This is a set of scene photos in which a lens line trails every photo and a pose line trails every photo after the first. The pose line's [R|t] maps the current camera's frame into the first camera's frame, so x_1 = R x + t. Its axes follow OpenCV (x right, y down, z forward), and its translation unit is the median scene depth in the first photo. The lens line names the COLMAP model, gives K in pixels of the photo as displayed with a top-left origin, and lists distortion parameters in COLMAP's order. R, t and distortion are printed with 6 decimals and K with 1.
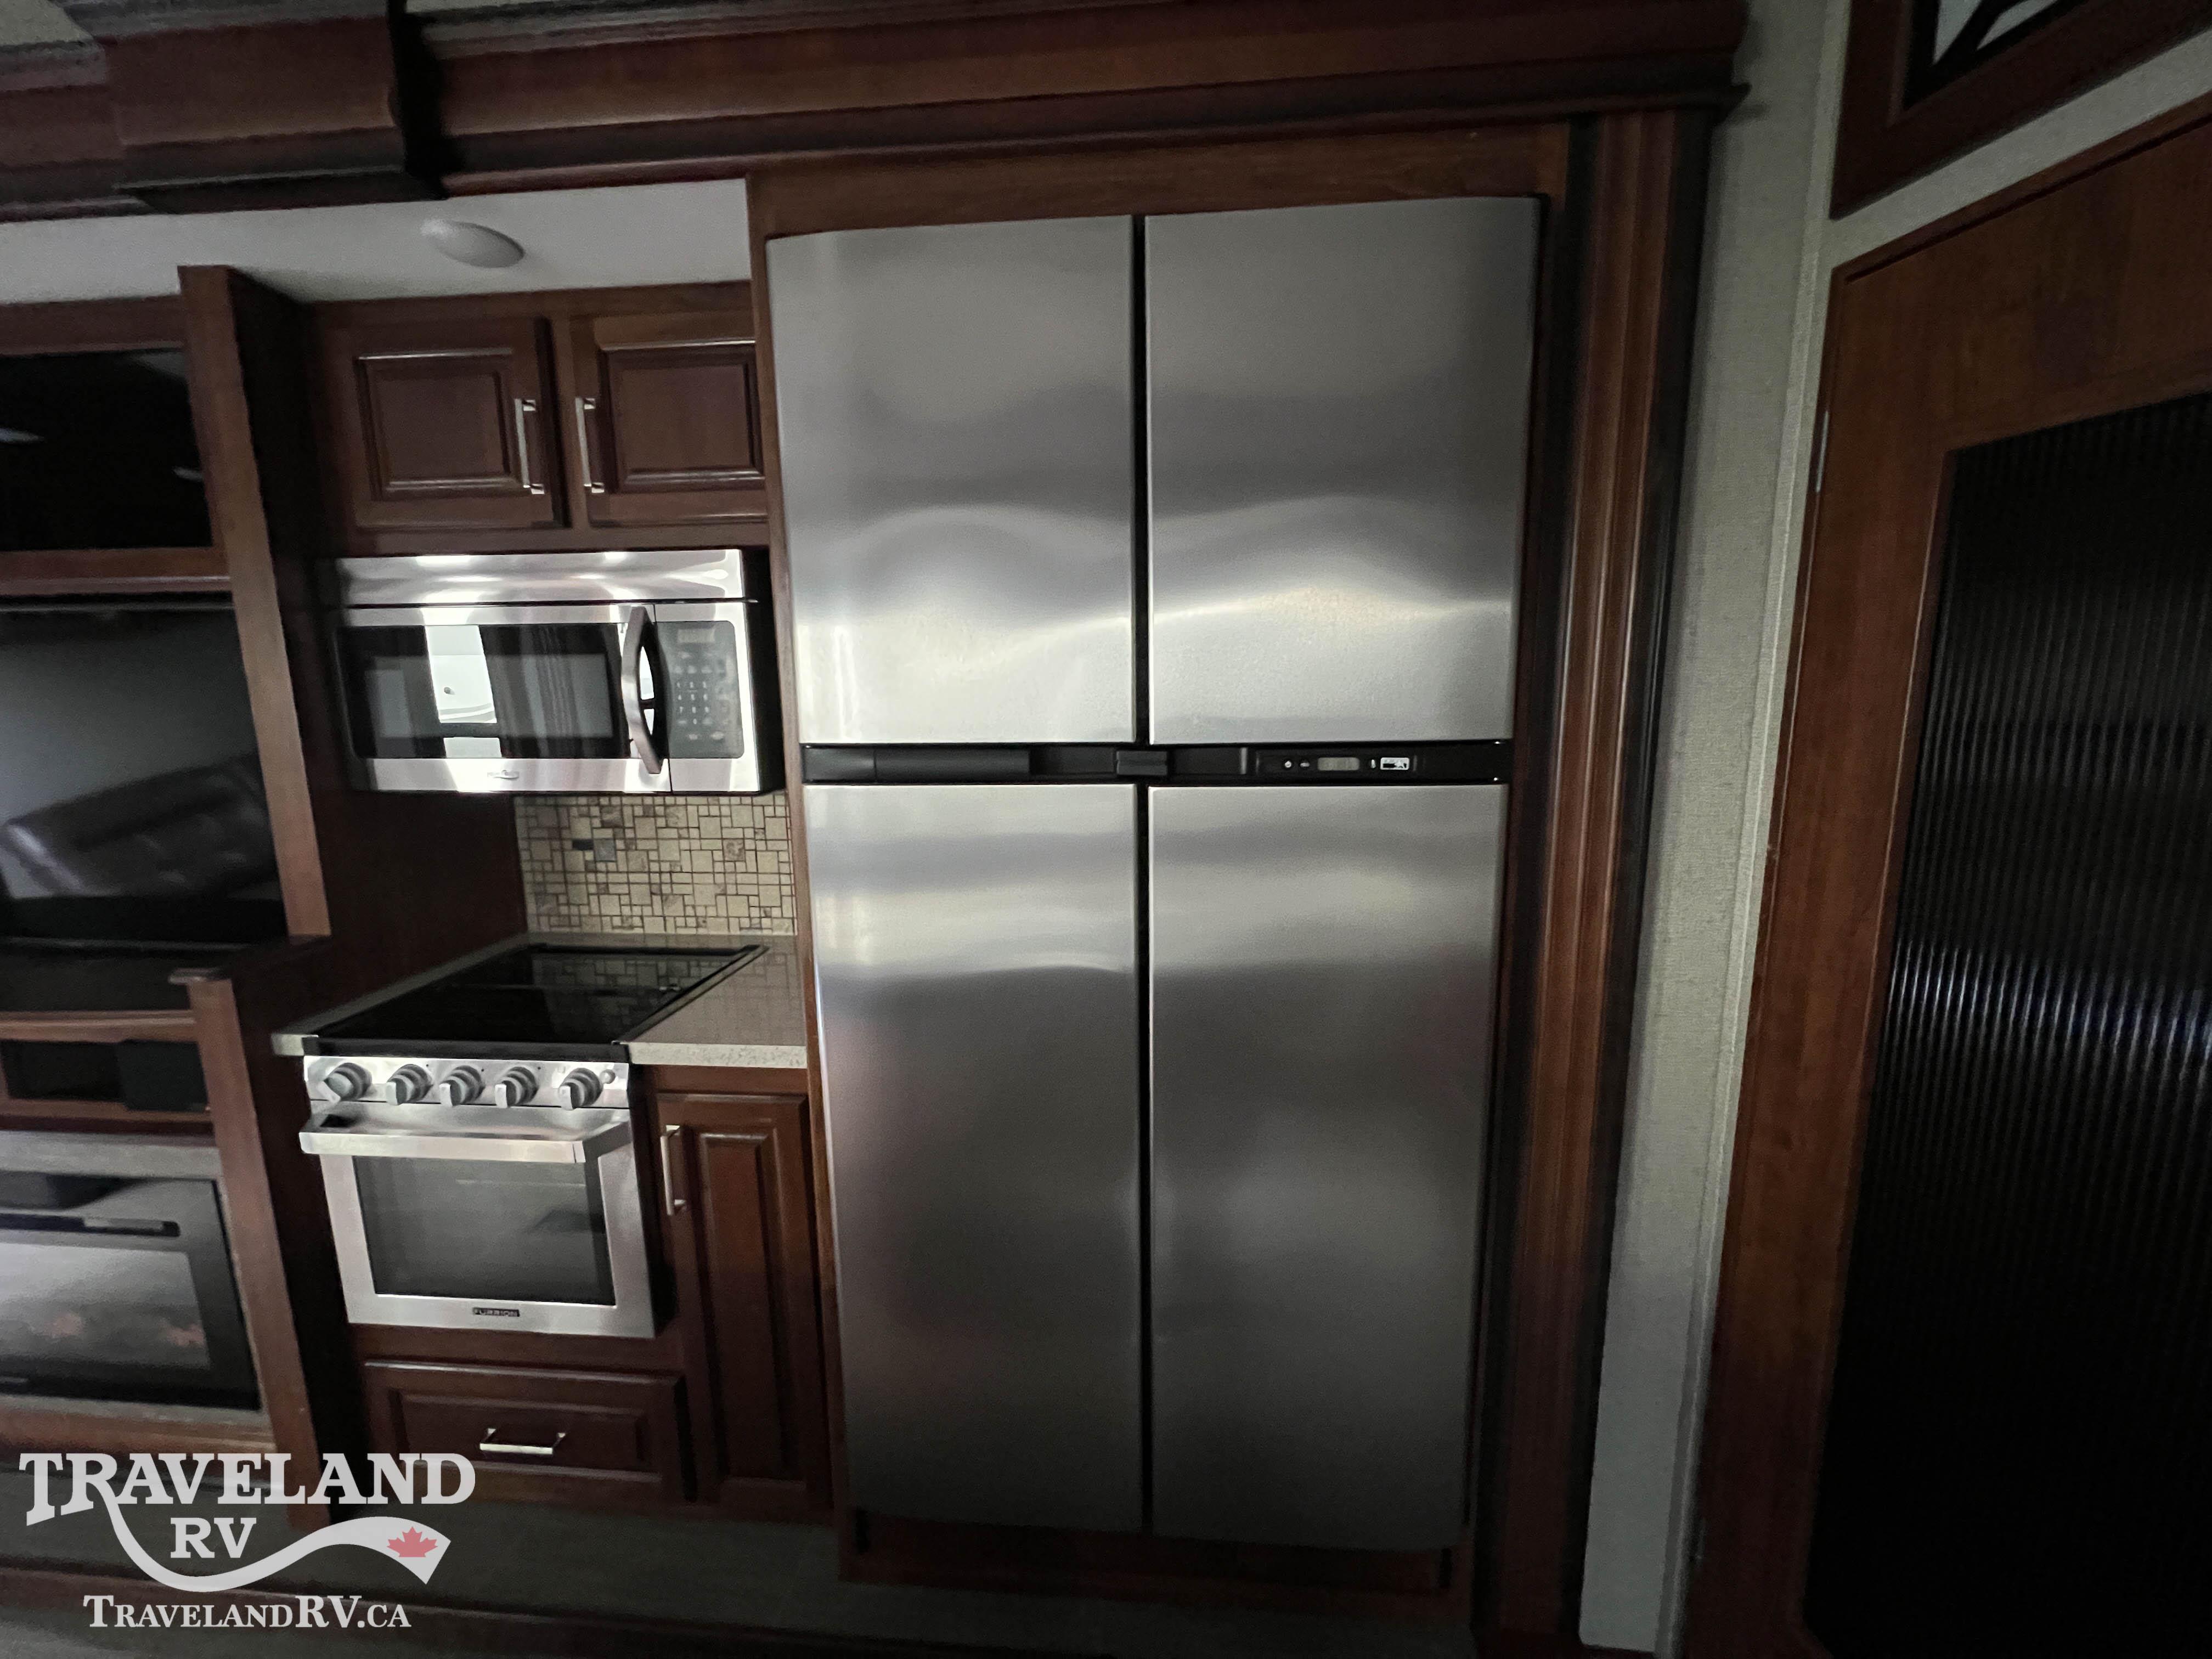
lens RADIAL K [[883.5, 0, 1104.9], [0, 883.5, 826.1], [0, 0, 1]] dist [-0.003426, 0.000012]
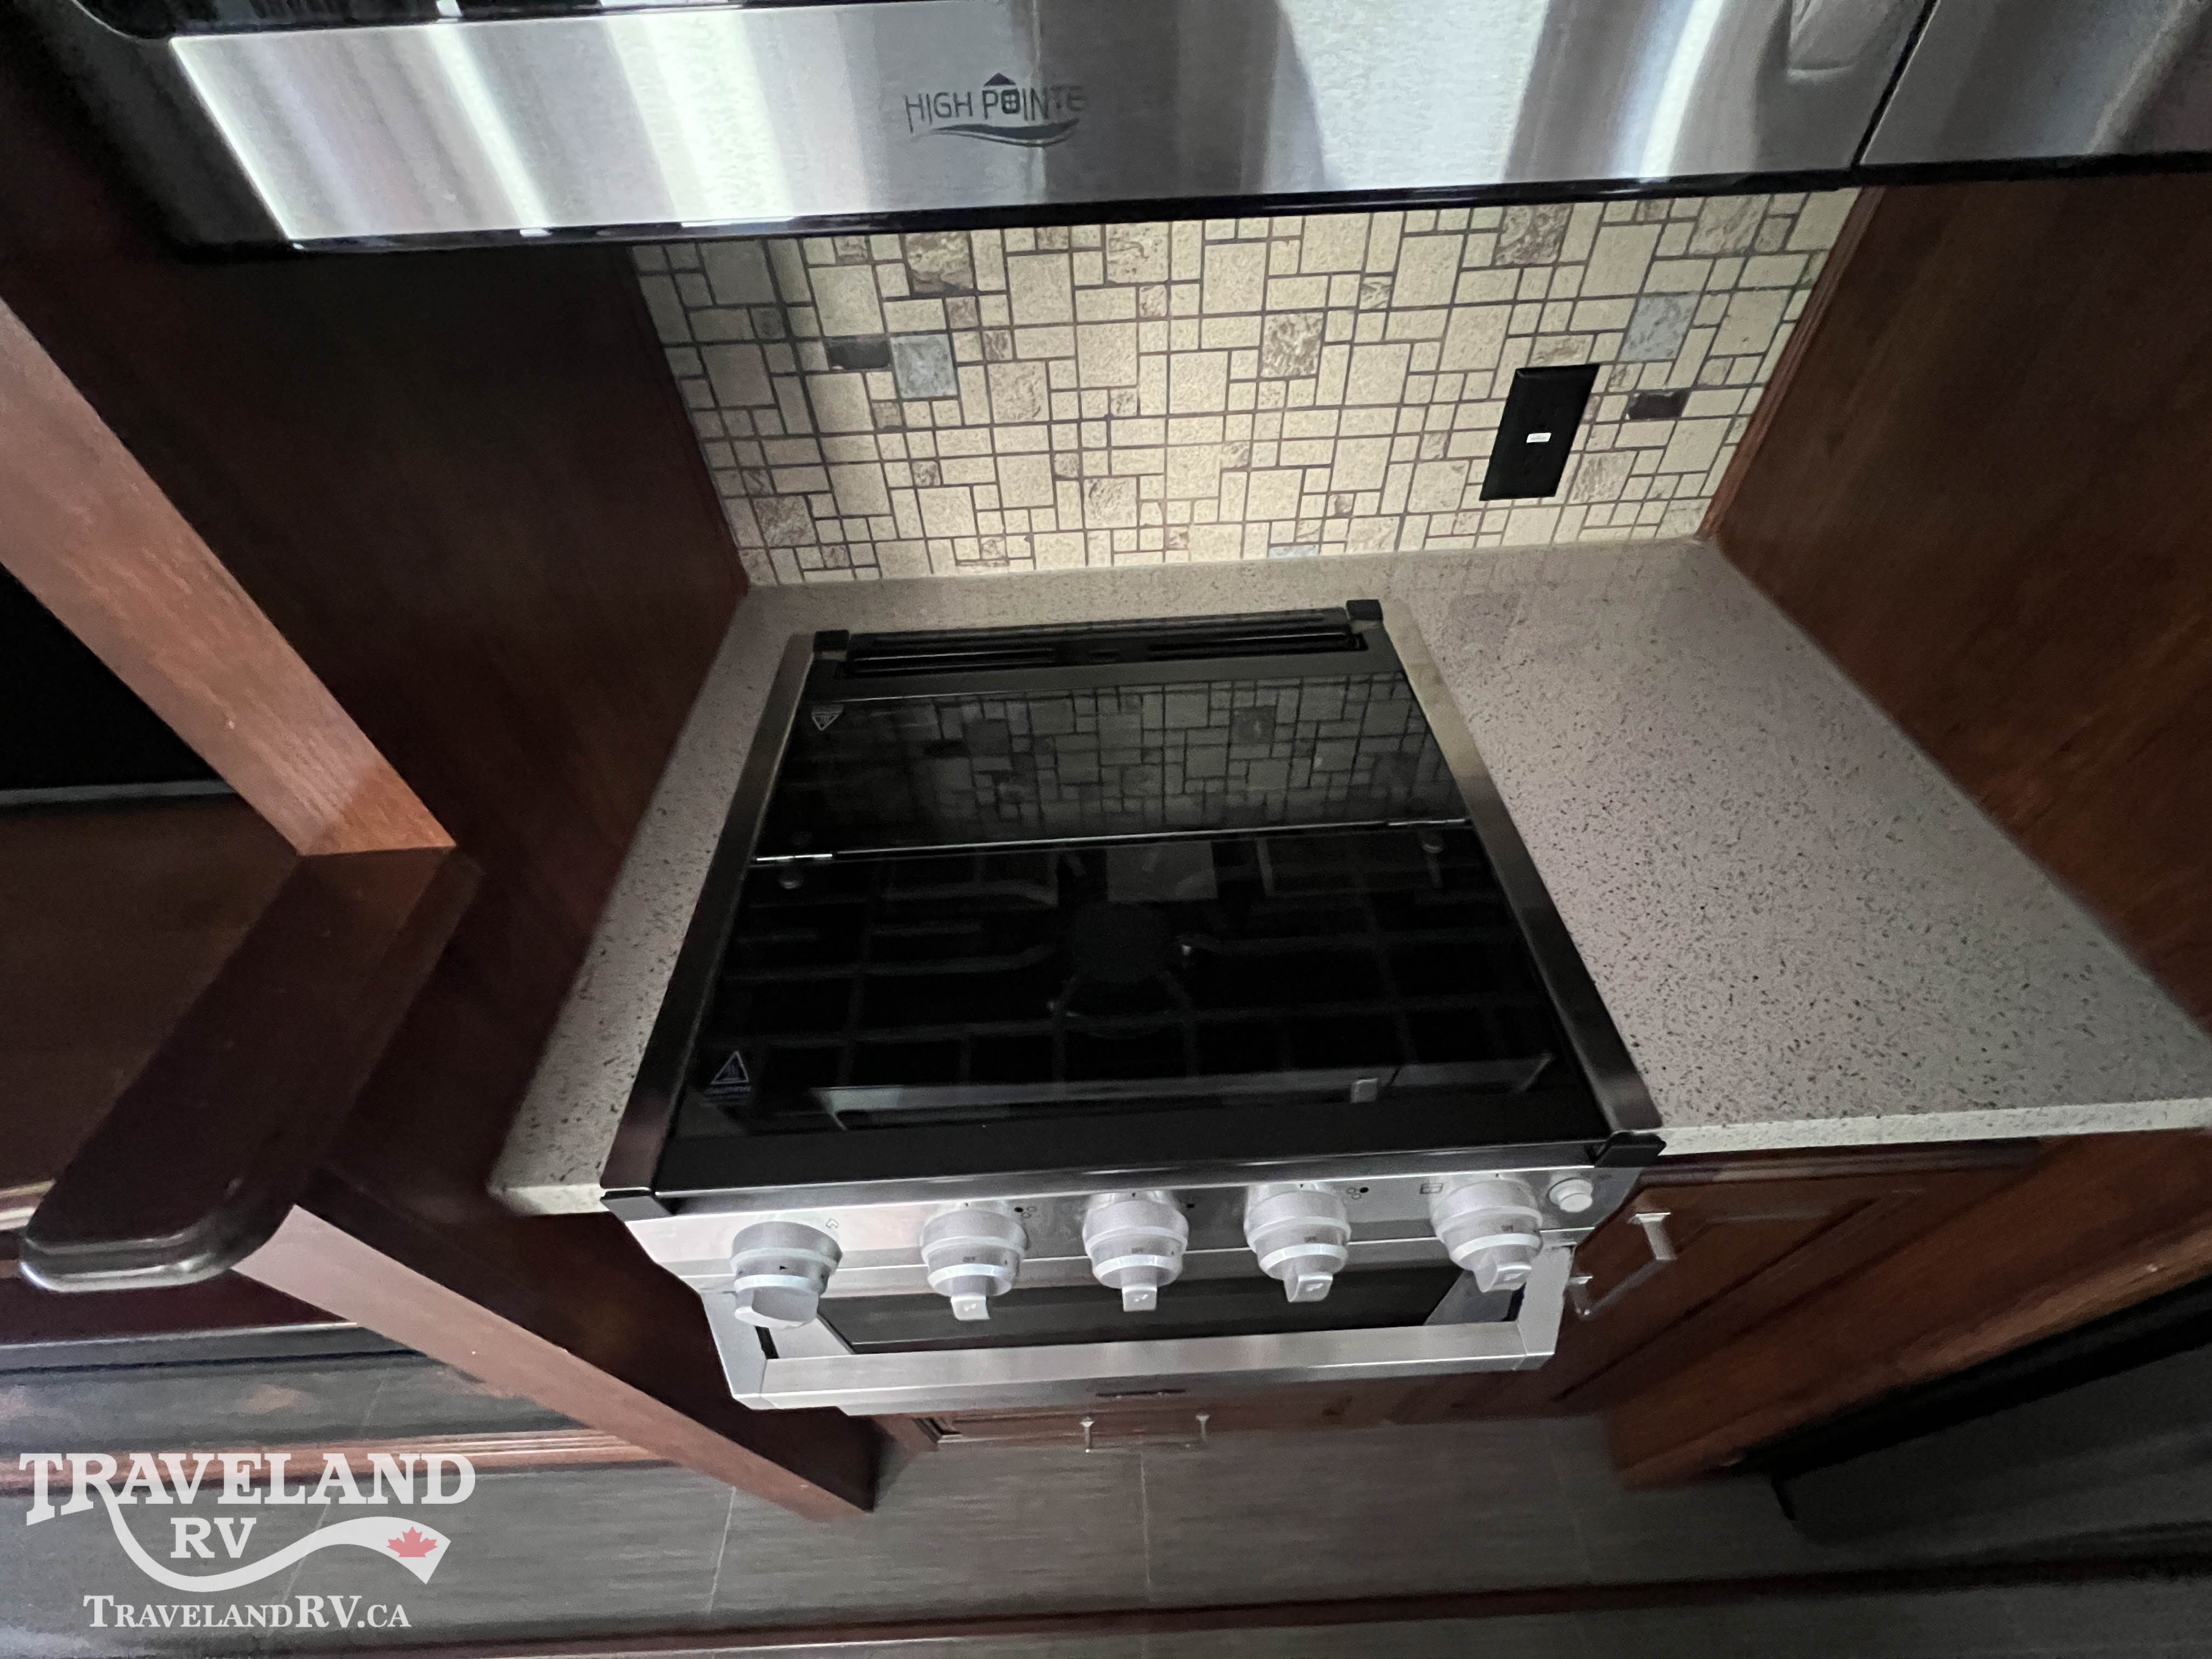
lens RADIAL K [[883.5, 0, 1104.9], [0, 883.5, 826.1], [0, 0, 1]] dist [-0.003426, 0.000012]
pose [[0.992808, -0.101511, 0.063465, -0.537311], [0.043219, 0.798281, 0.600733, -0.037357], [-0.111644, -0.593669, 0.796927, 0.588961]]
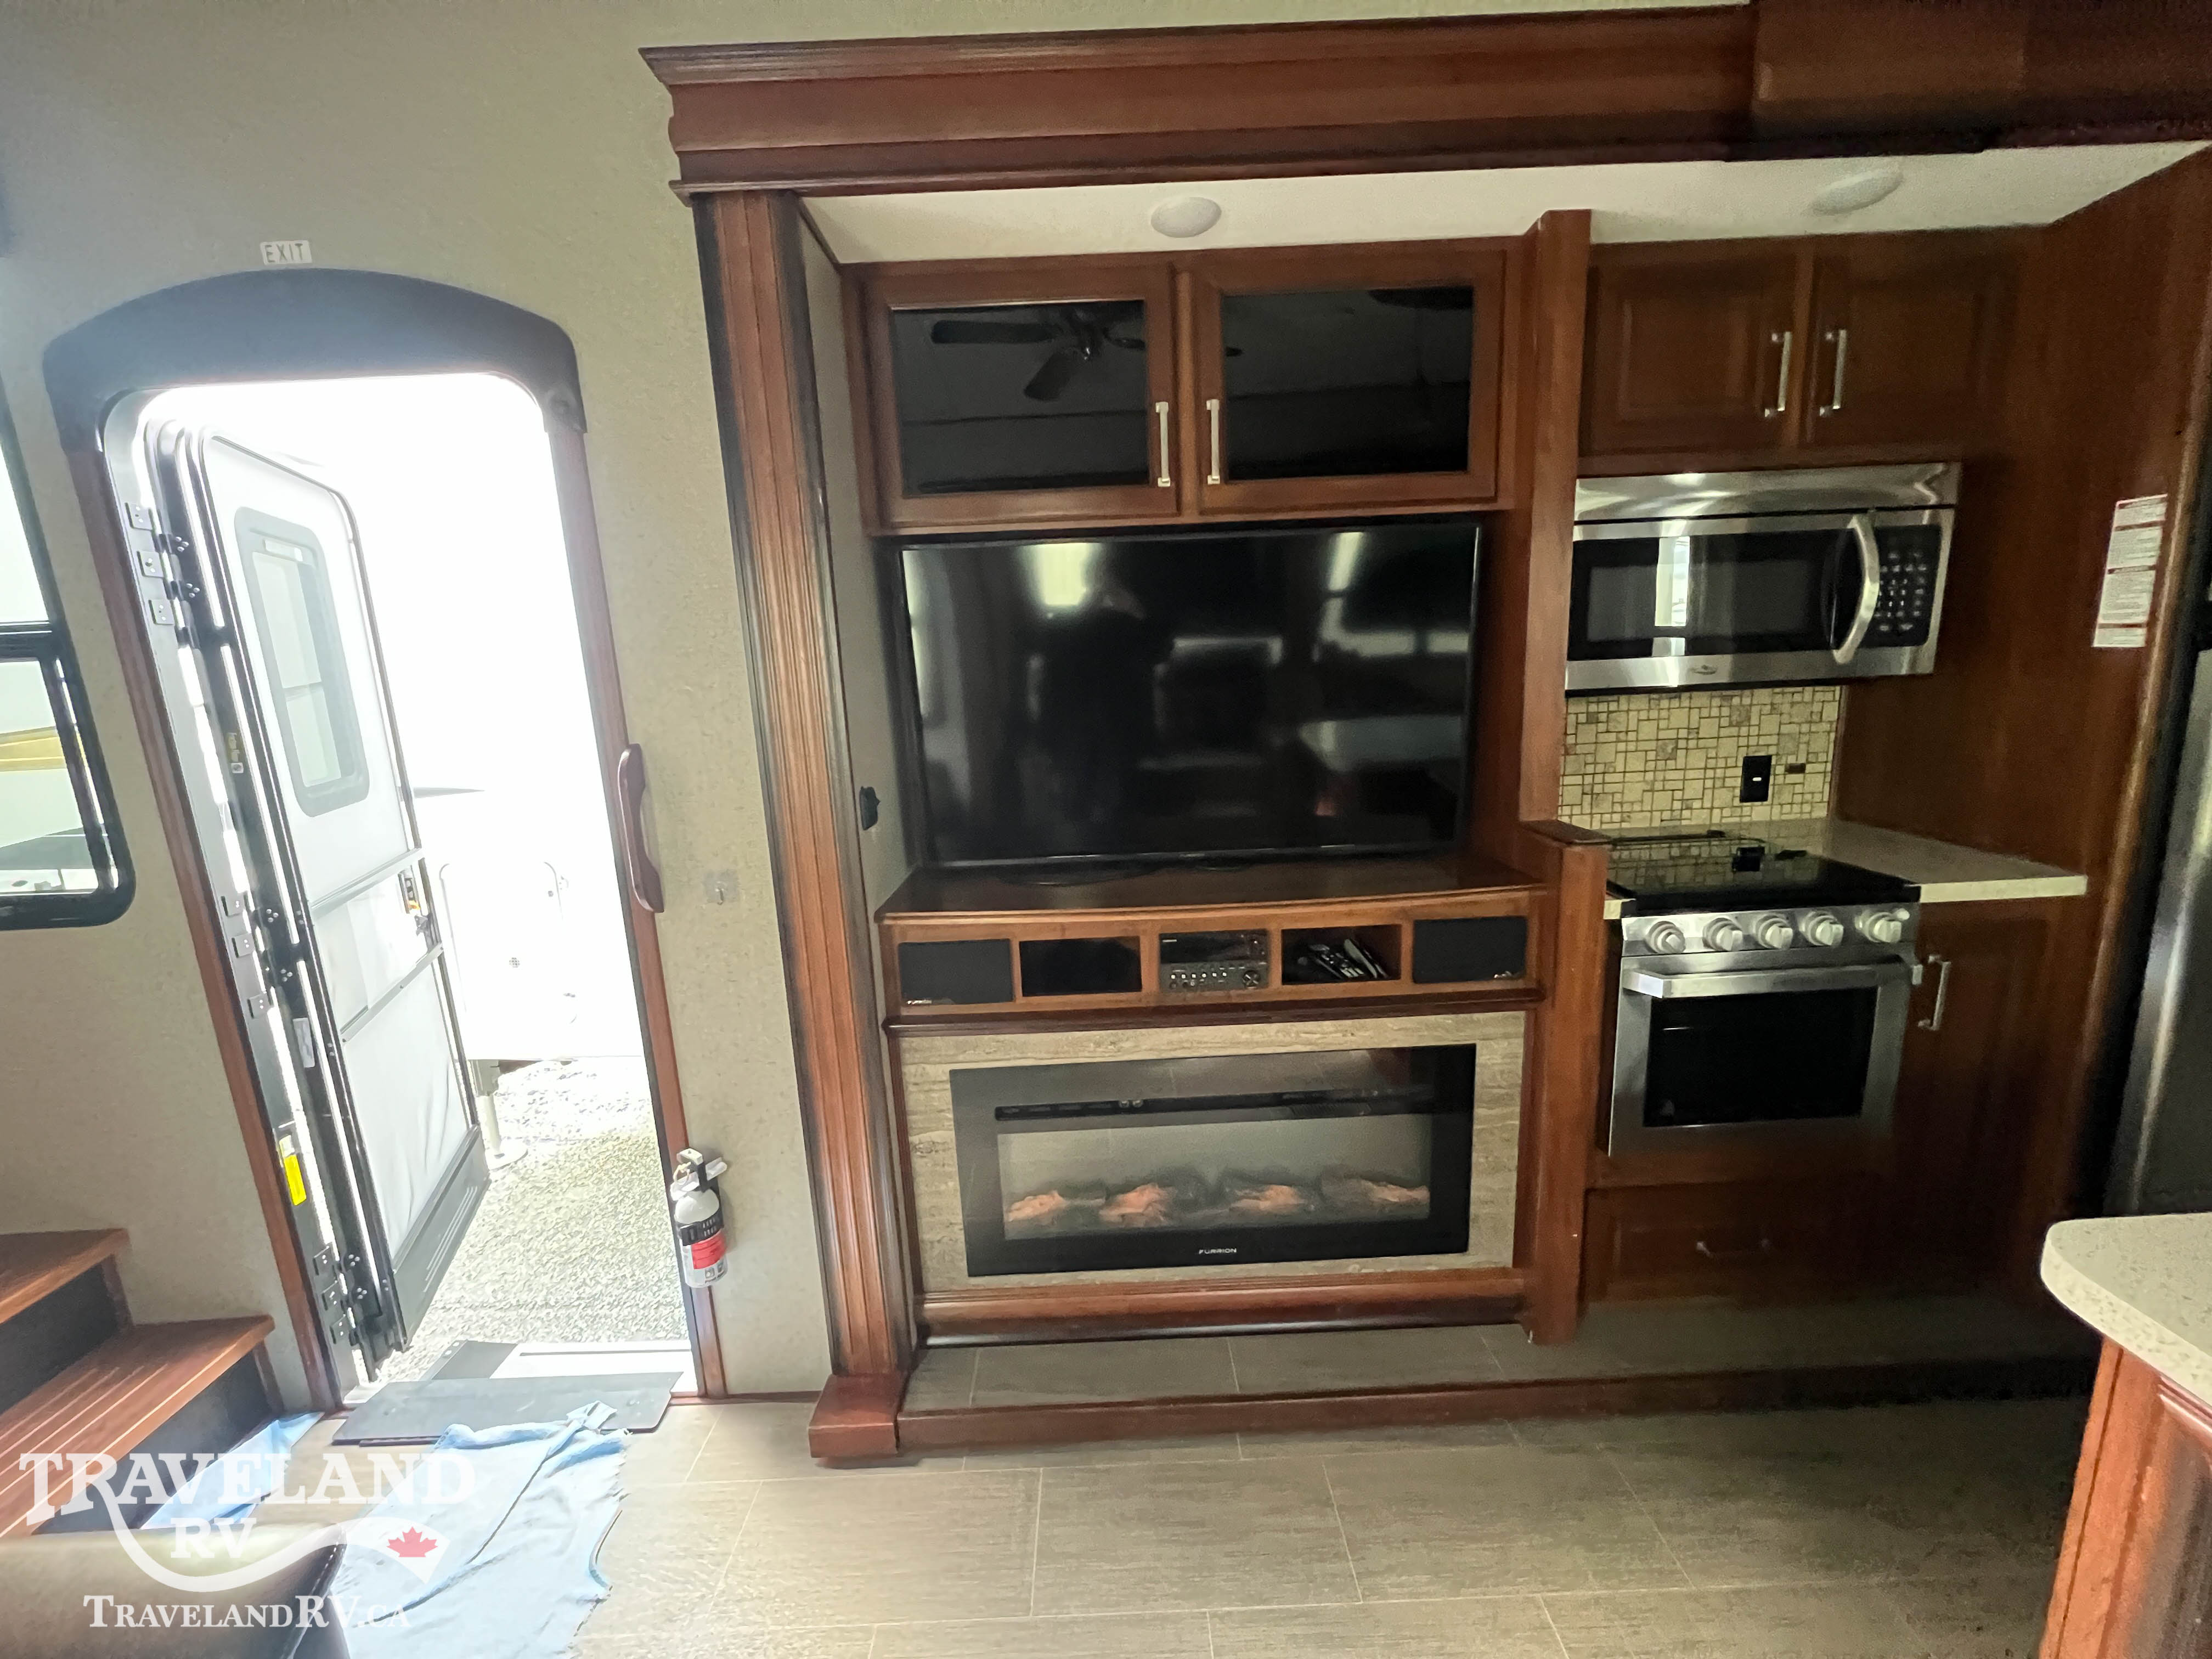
lens RADIAL K [[883.5, 0, 1104.9], [0, 883.5, 826.1], [0, 0, 1]] dist [-0.003426, 0.000012]
pose [[0.995048, -0.053268, 0.083922, -1.214972], [0.051015, 0.998283, 0.028777, 0.054991], [-0.085311, -0.024354, 0.996057, -0.051237]]
